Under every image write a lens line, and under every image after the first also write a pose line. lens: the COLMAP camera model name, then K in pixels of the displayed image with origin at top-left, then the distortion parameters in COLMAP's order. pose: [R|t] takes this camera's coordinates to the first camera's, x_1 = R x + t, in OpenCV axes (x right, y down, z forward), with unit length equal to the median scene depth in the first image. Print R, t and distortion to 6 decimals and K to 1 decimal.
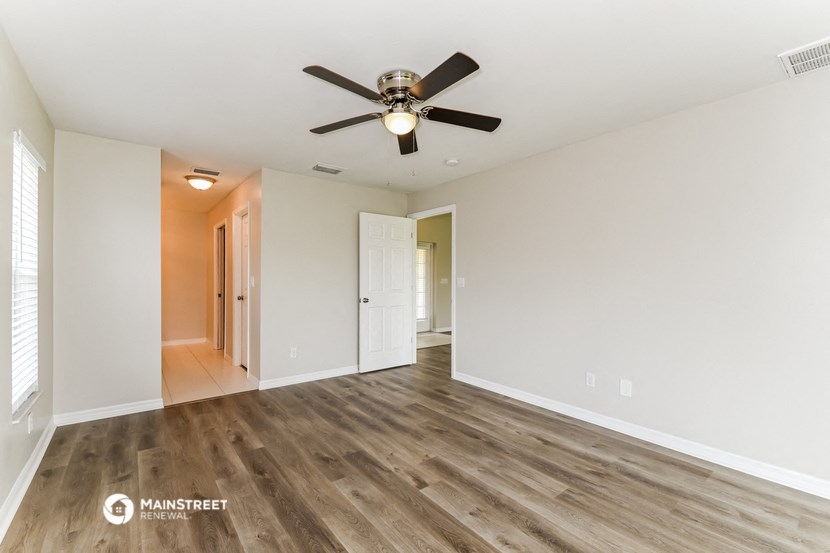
lens RADIAL K [[356.9, 0, 415.2], [0, 356.9, 276.0], [0, 0, 1]] dist [-0.001068, -0.001868]
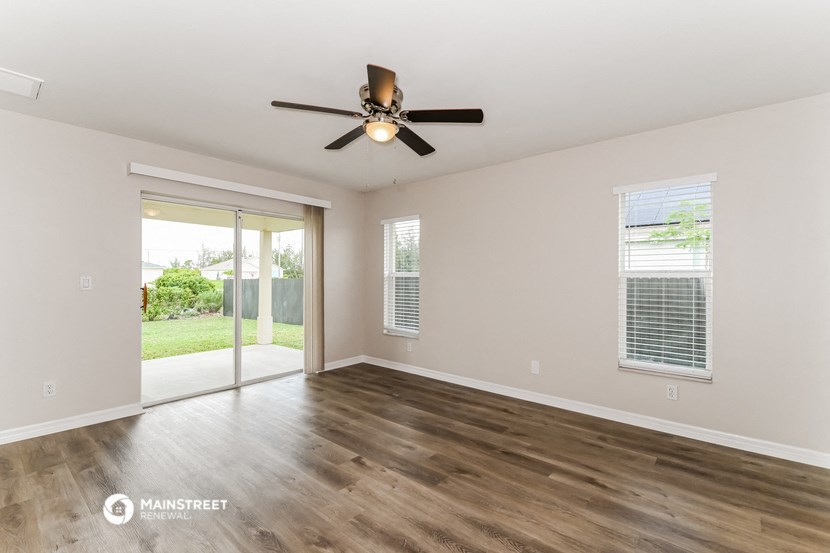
lens RADIAL K [[356.9, 0, 417.8], [0, 356.9, 277.8], [0, 0, 1]] dist [-0.001068, -0.001868]
pose [[-0.983919, -0.011006, -0.178278, 0.032068], [-0.010596, 0.999939, -0.003251, 0.019633], [0.178302, -0.001310, -0.983975, 1.885349]]
